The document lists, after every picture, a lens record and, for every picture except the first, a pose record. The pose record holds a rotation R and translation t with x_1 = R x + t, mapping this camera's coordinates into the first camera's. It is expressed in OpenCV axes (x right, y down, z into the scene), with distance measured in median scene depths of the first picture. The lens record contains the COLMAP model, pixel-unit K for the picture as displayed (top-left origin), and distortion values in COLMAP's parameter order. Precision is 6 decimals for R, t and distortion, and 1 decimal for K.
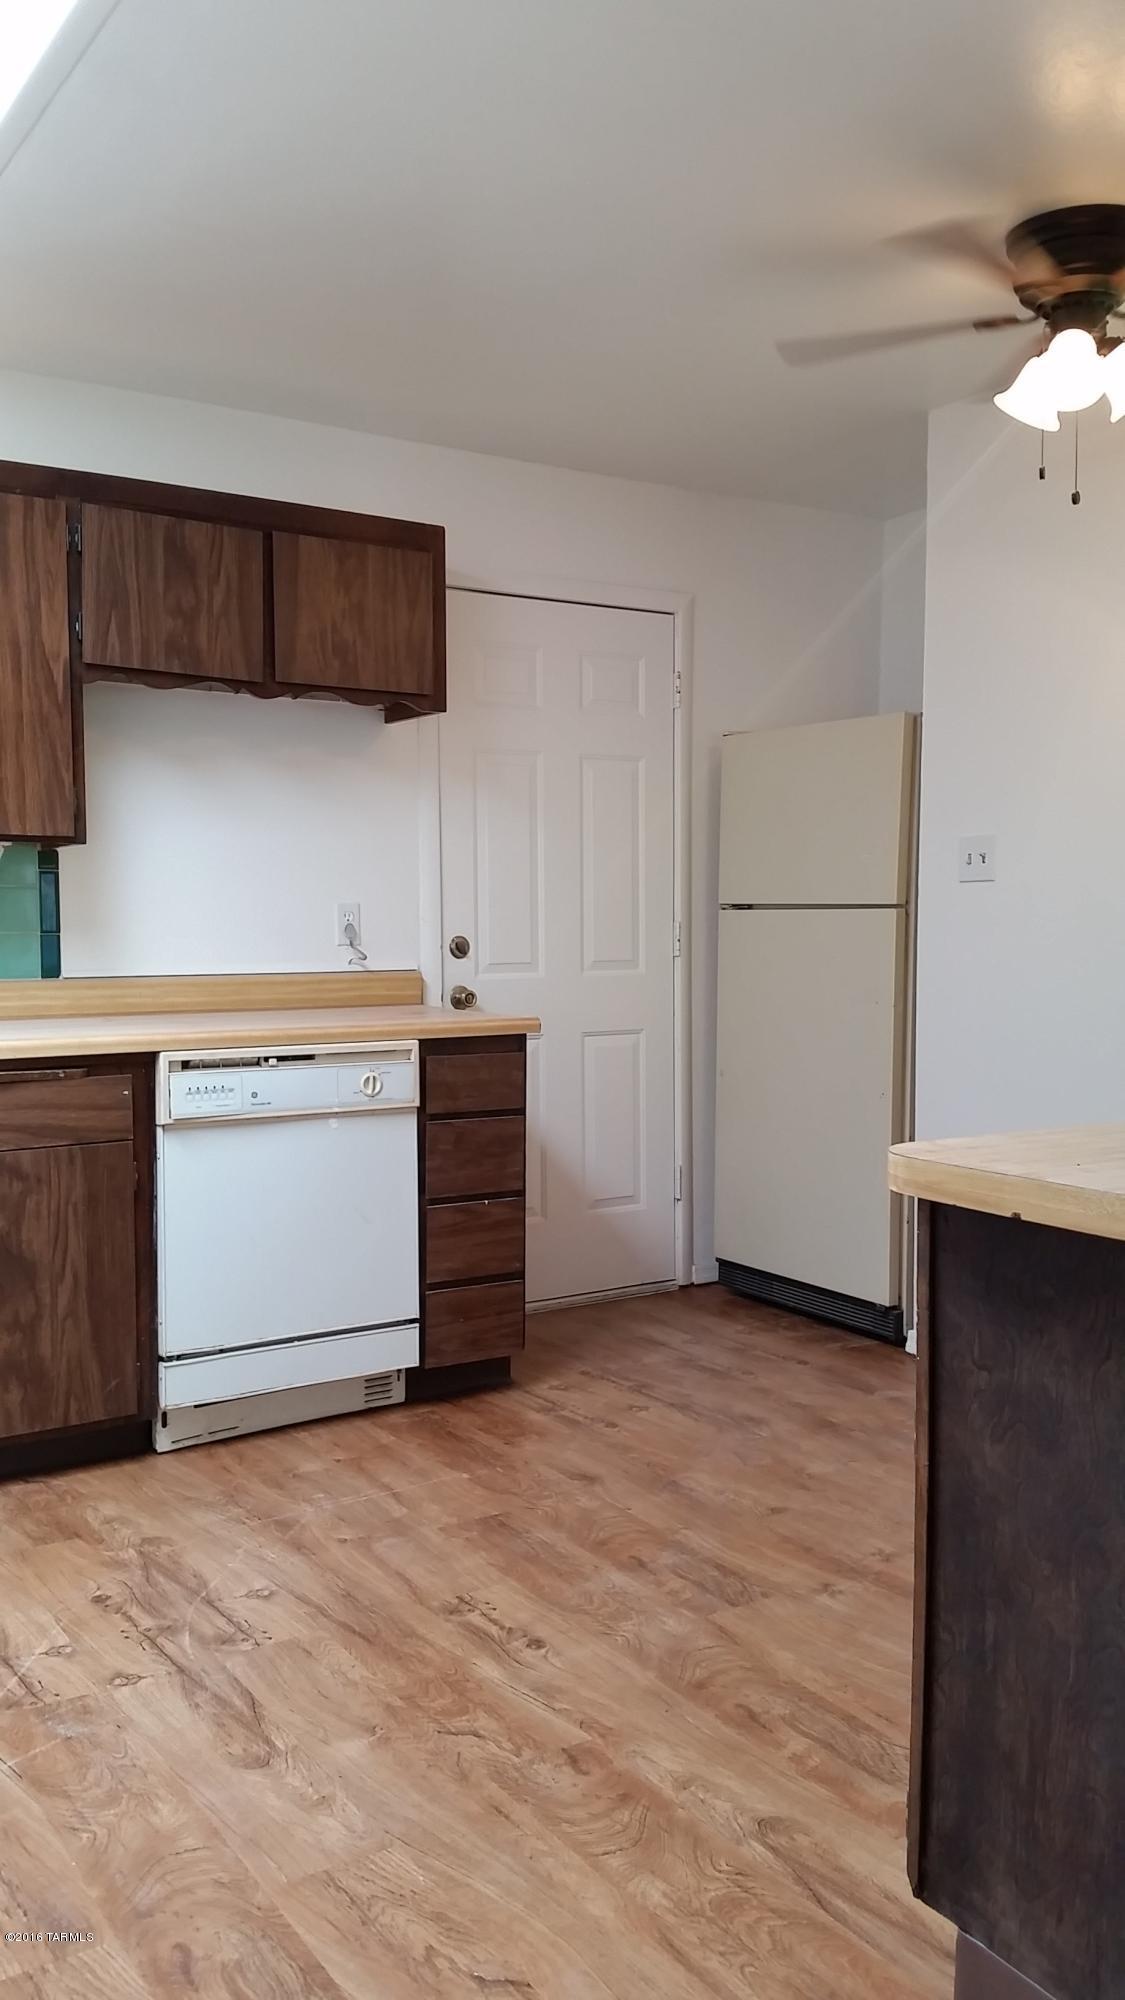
lens RADIAL K [[1655.9, 0, 572.9], [0, 1655.9, 1005.0], [0, 0, 1]] dist [0.205824, -0.459538]
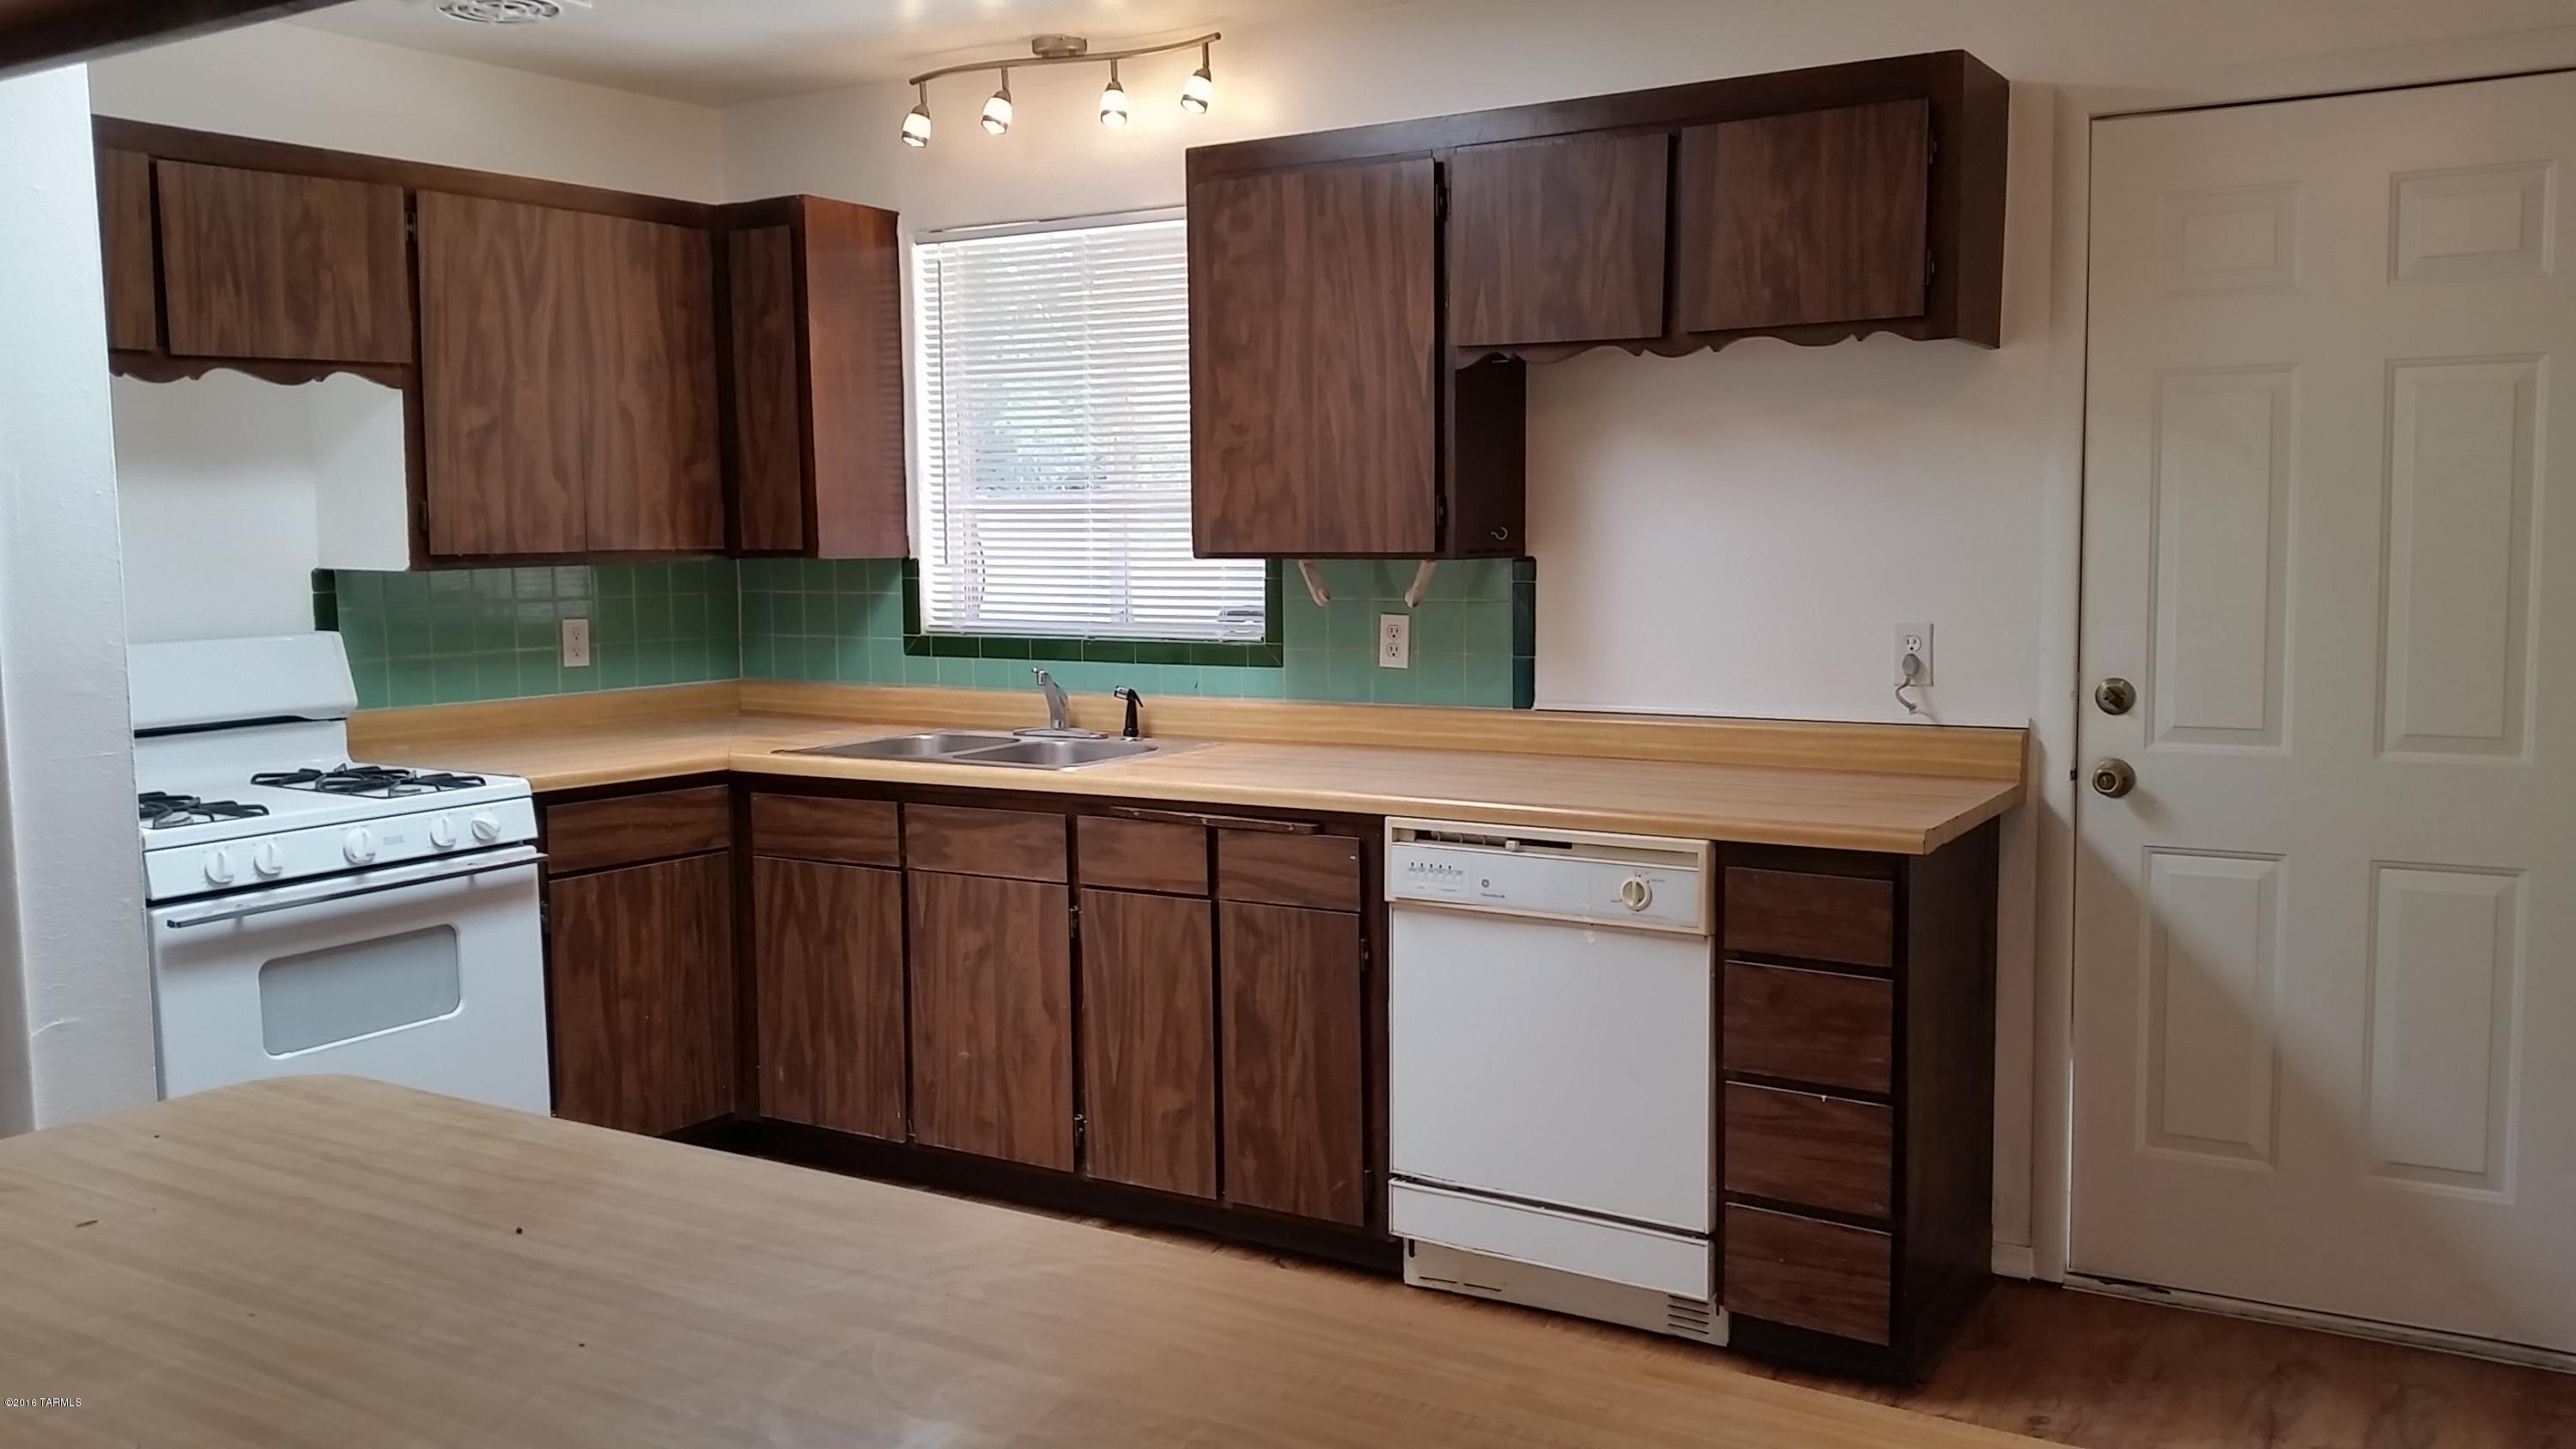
lens RADIAL K [[2133.1, 0, 1288.0], [0, 2133.1, 724.5], [0, 0, 1]] dist [0.205824, -0.459538]
pose [[0.415285, 0.085767, -0.905639, 0.643878], [-0.036081, 0.996315, 0.077810, -0.091288], [0.908976, 0.000363, 0.416849, 0.458943]]
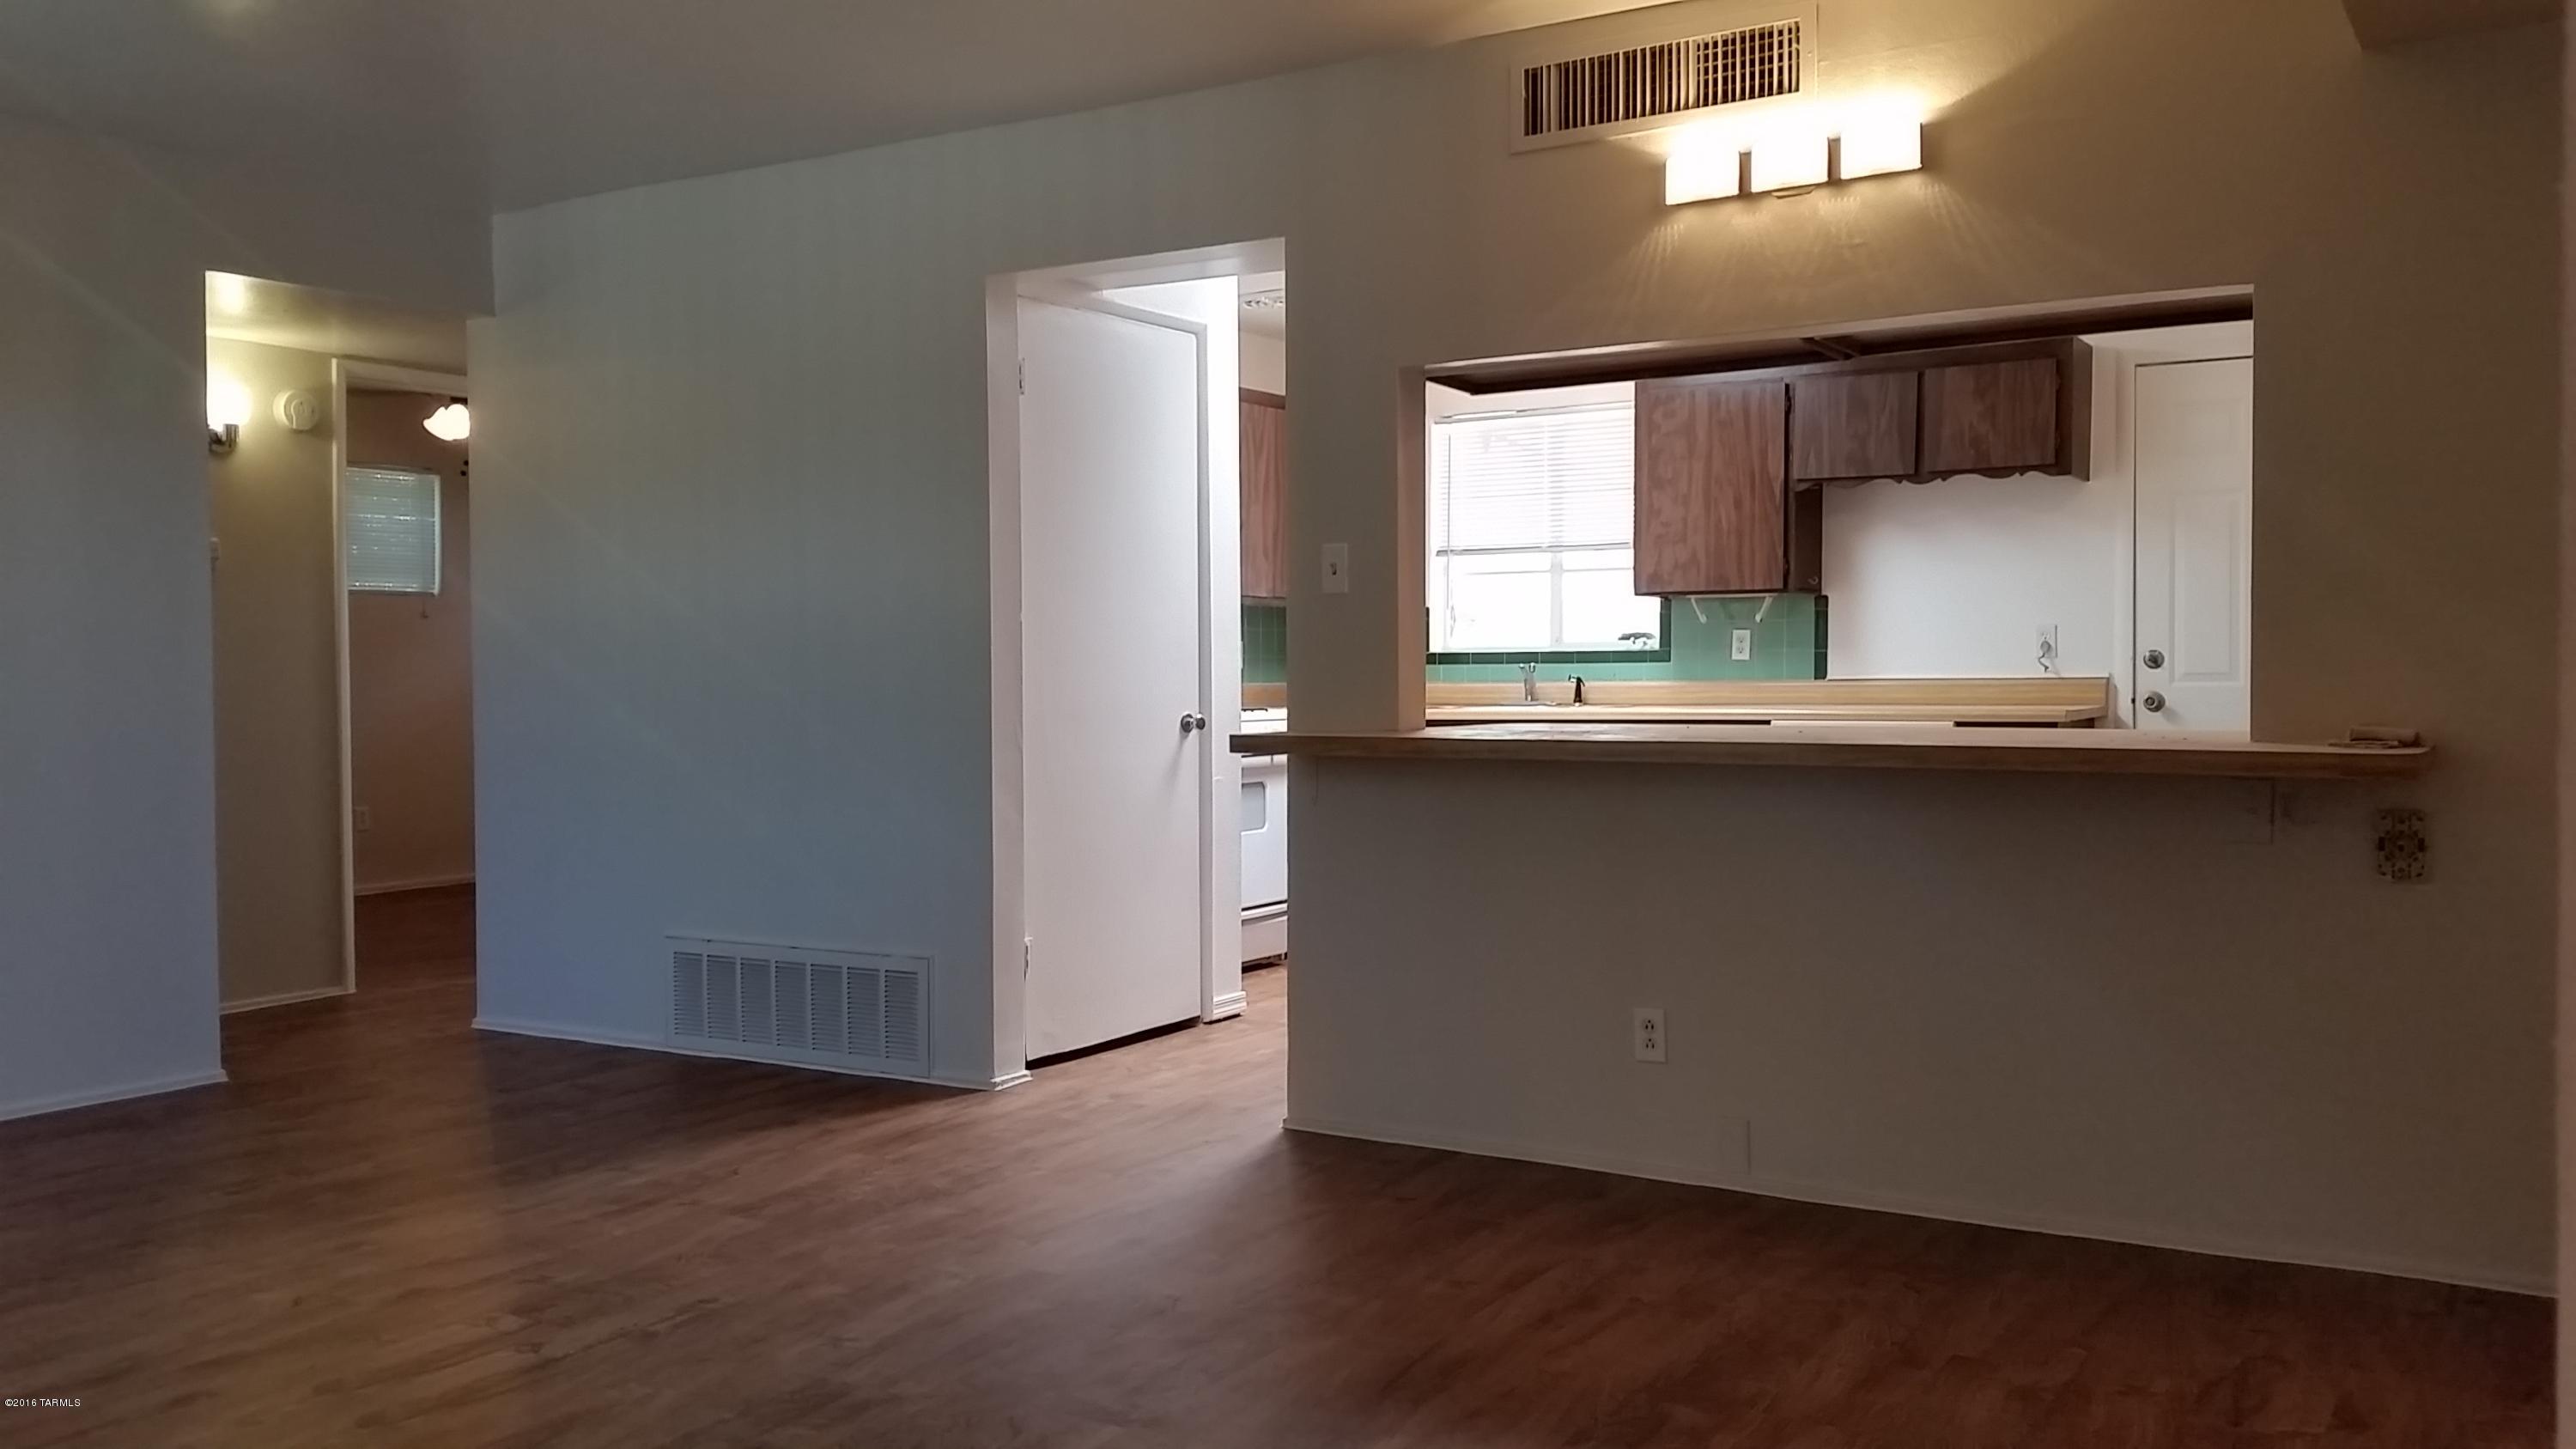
lens RADIAL K [[2133.1, 0, 1288.0], [0, 2133.1, 724.5], [0, 0, 1]] dist [0.205824, -0.459538]
pose [[0.410489, 0.020711, -0.911631, 1.328813], [-0.045496, 0.998962, 0.002209, 0.044555], [0.910730, 0.040569, 0.411005, -0.255699]]
